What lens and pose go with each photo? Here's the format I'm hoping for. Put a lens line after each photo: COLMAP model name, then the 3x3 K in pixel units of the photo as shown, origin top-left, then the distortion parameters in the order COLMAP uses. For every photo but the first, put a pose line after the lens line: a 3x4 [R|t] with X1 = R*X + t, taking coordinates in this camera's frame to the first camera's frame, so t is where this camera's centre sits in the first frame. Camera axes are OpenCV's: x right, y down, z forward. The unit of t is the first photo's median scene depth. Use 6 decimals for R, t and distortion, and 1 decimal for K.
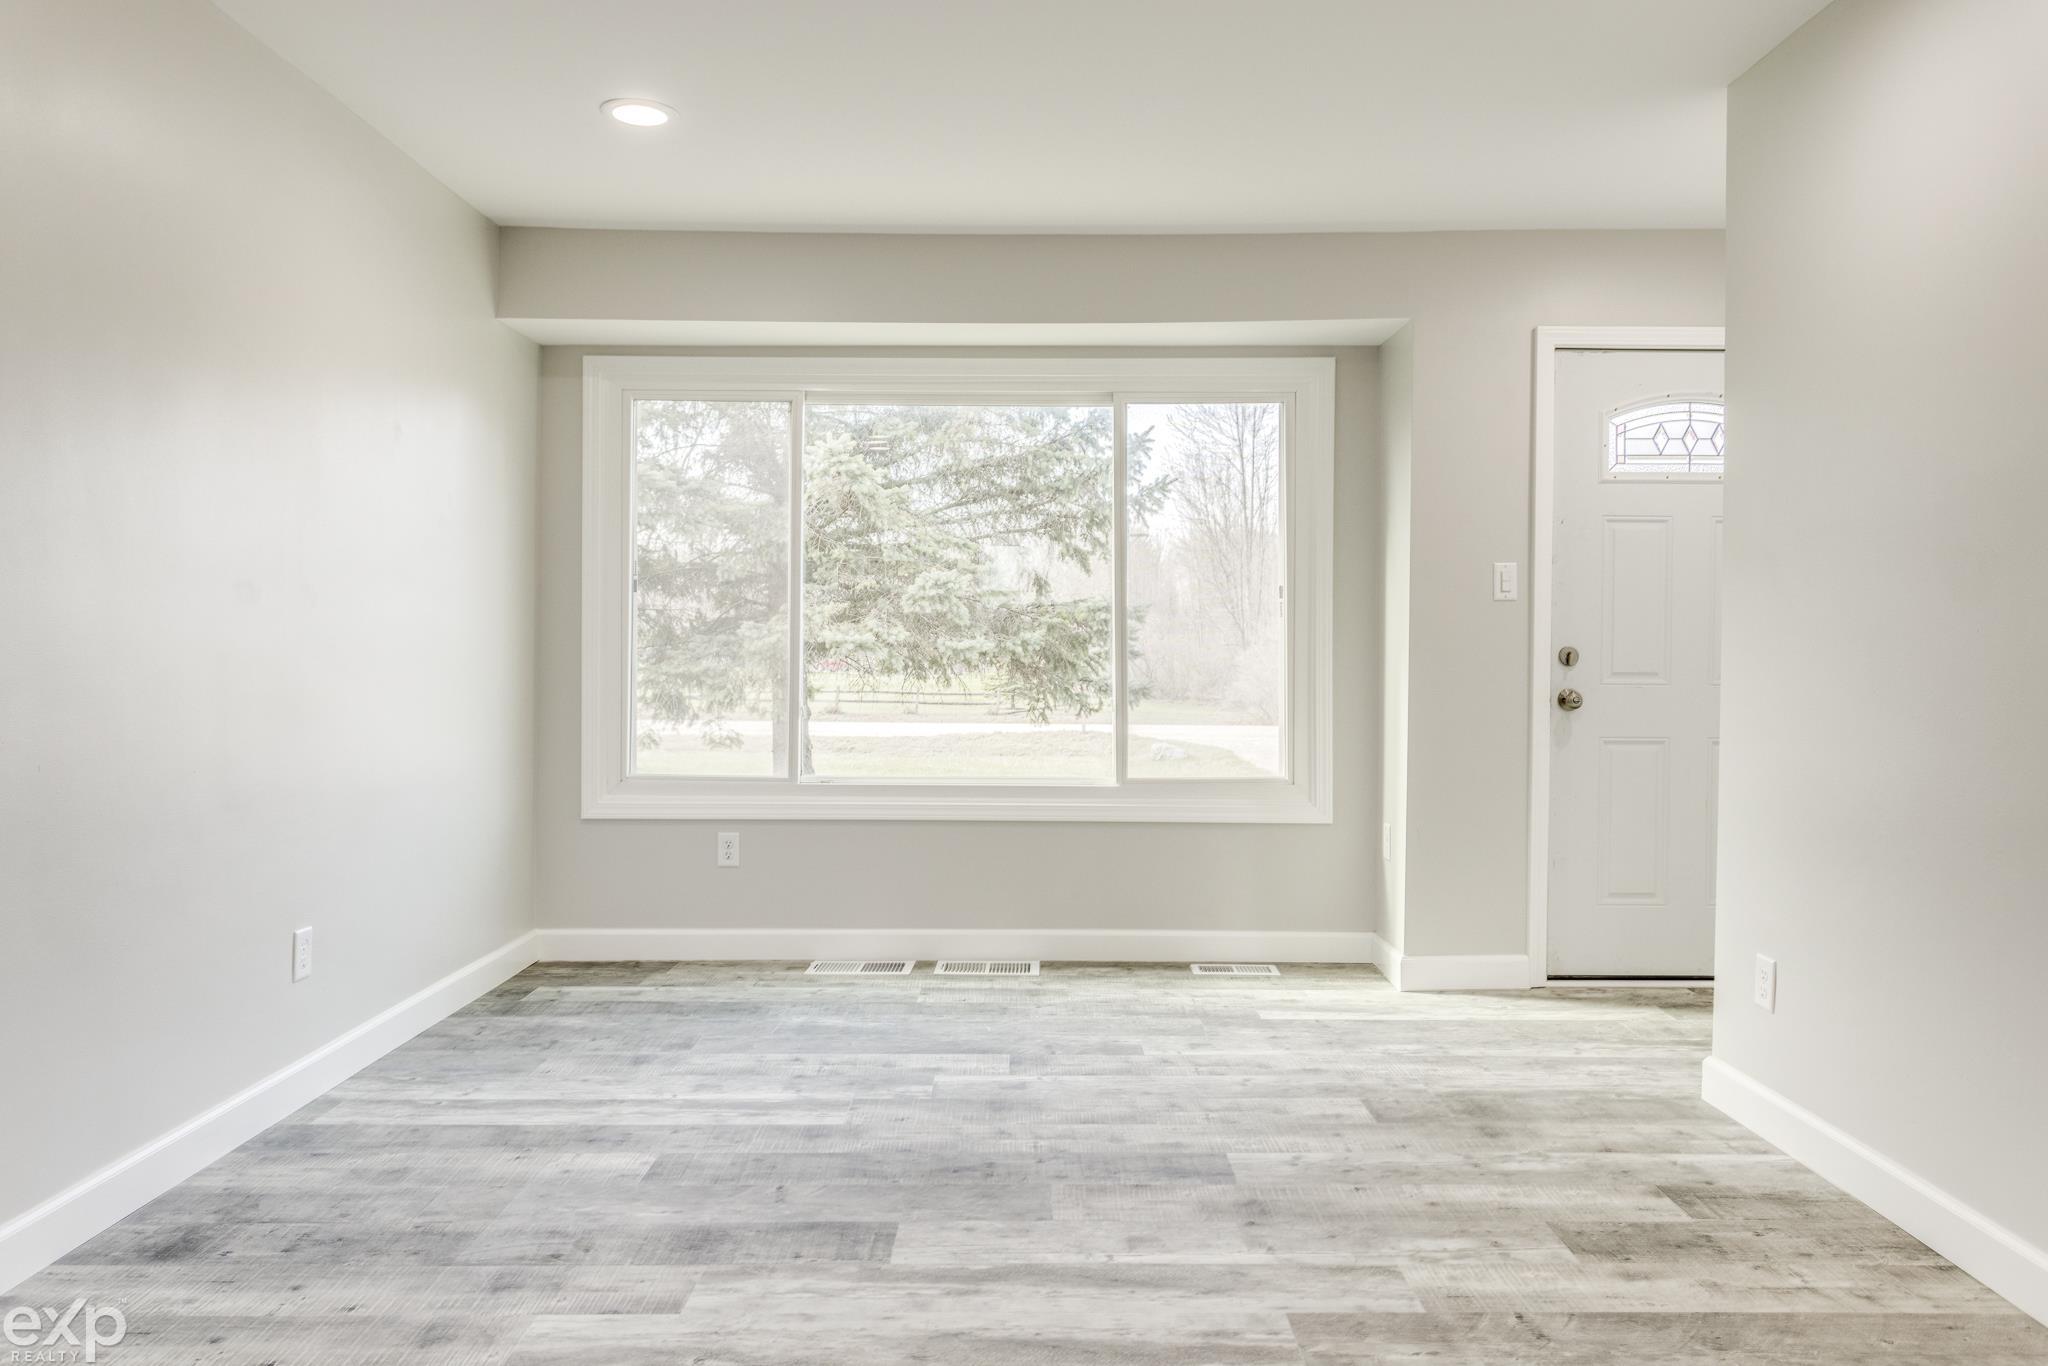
lens RADIAL K [[1386.8, 0, 1029.3], [0, 1386.8, 694.6], [0, 0, 1]] dist [-0.007581, 0.001950]
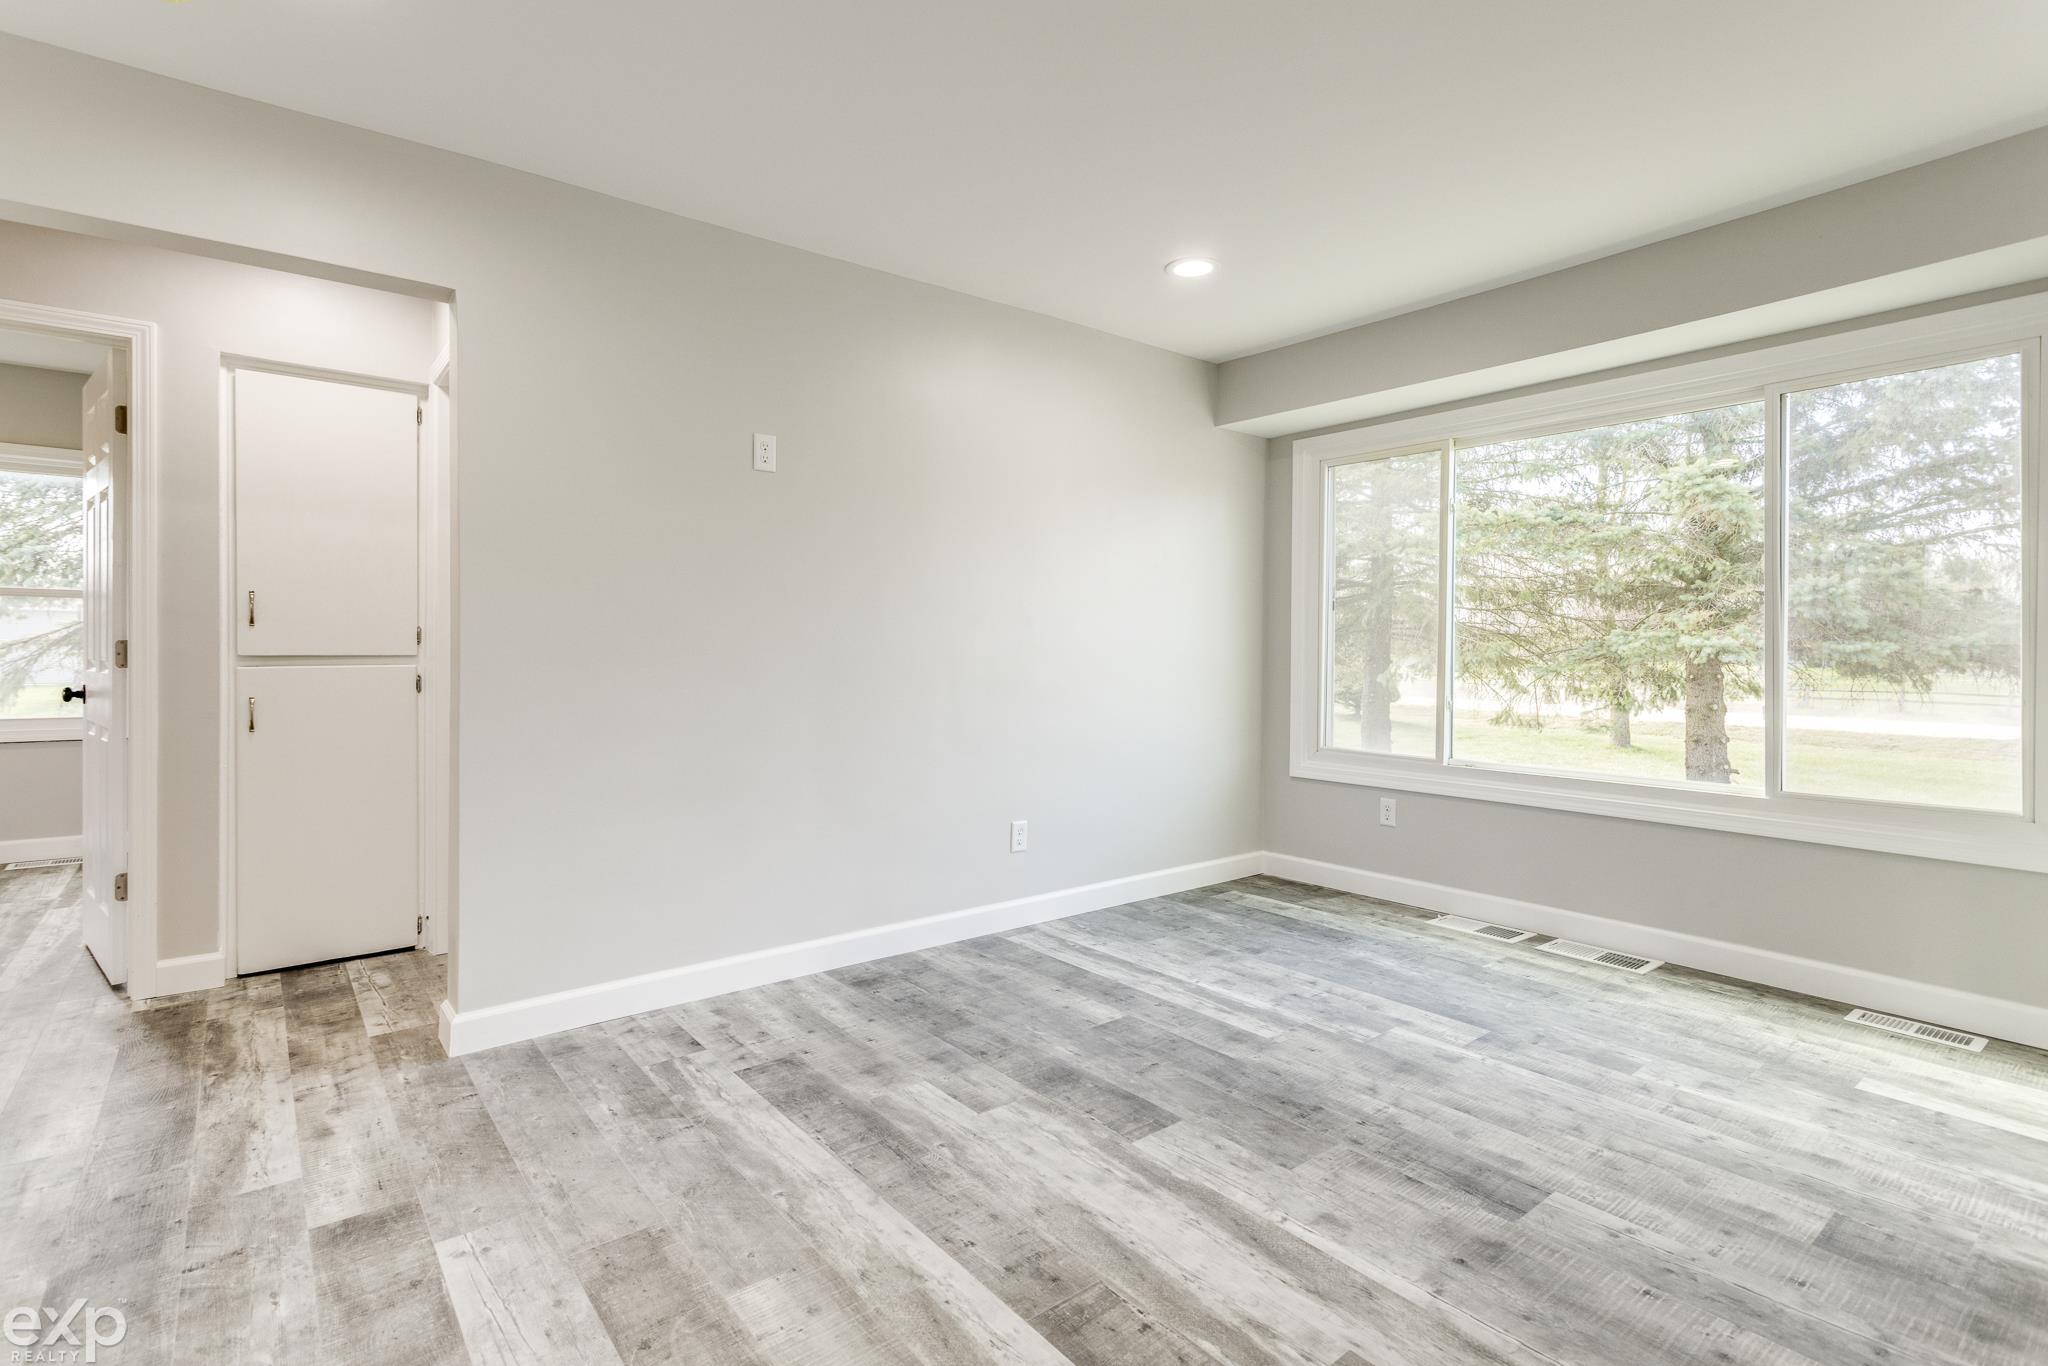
lens RADIAL K [[967.3, 0, 1024.0], [0, 967.3, 683.0], [0, 0, 1]] dist [0.003036, 0.000332]
pose [[0.623861, 0.026220, -0.781095, 0.334395], [-0.026281, 0.999576, 0.012564, -0.011048], [0.781093, 0.012690, 0.624286, 0.238679]]
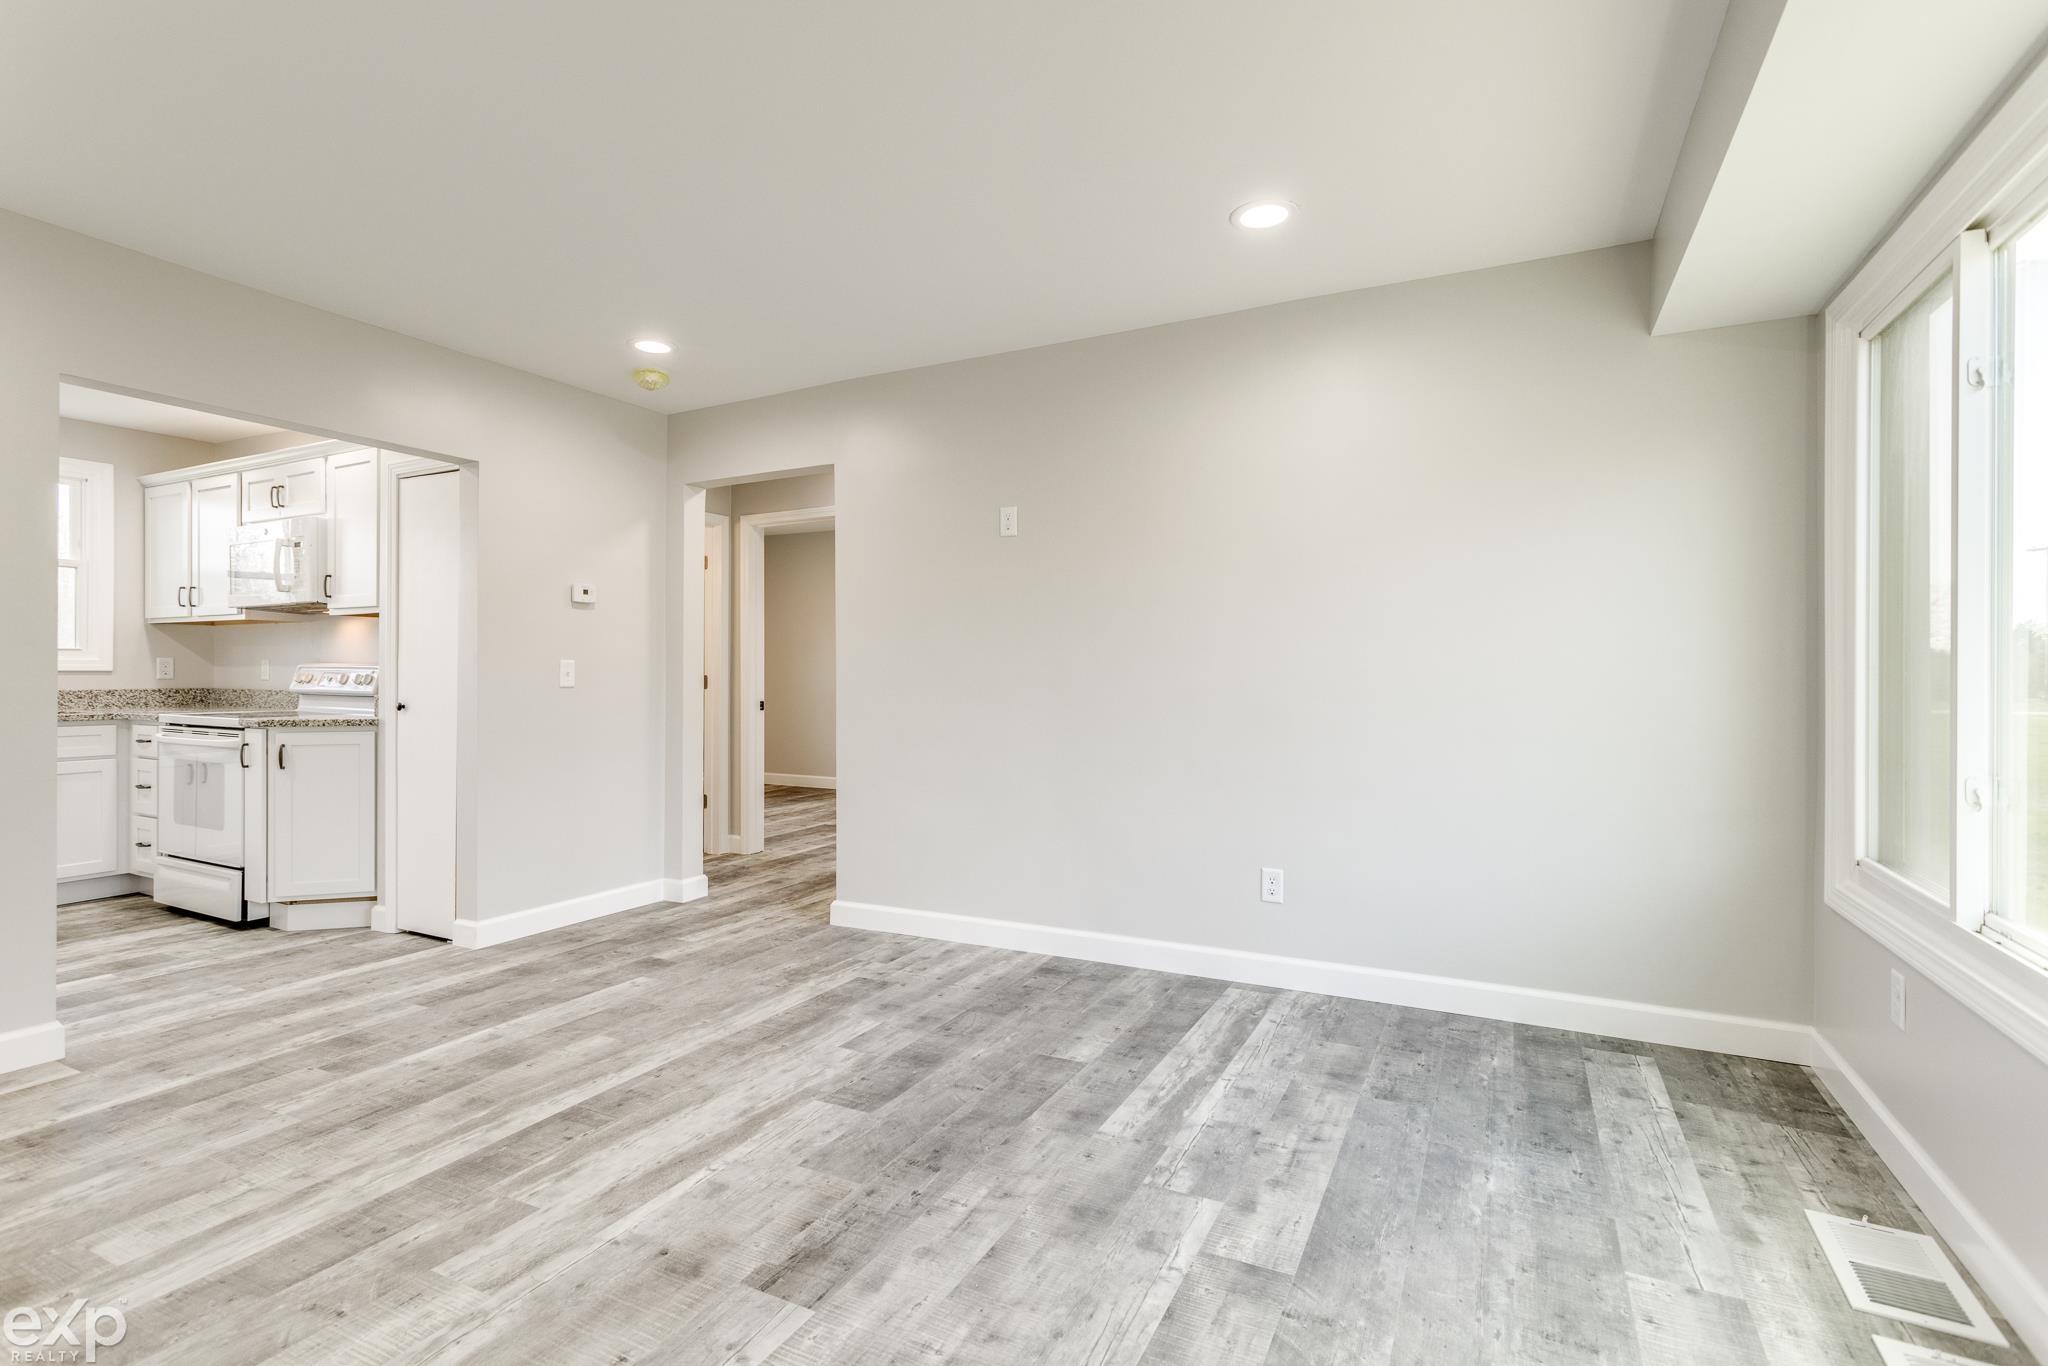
lens RADIAL K [[967.3, 0, 1024.0], [0, 967.3, 683.0], [0, 0, 1]] dist [0.003036, 0.000332]
pose [[-0.450664, 0.003315, -0.892687, 0.466979], [-0.029968, 0.999373, 0.018841, -0.039446], [0.892190, 0.035243, -0.450283, 1.068011]]
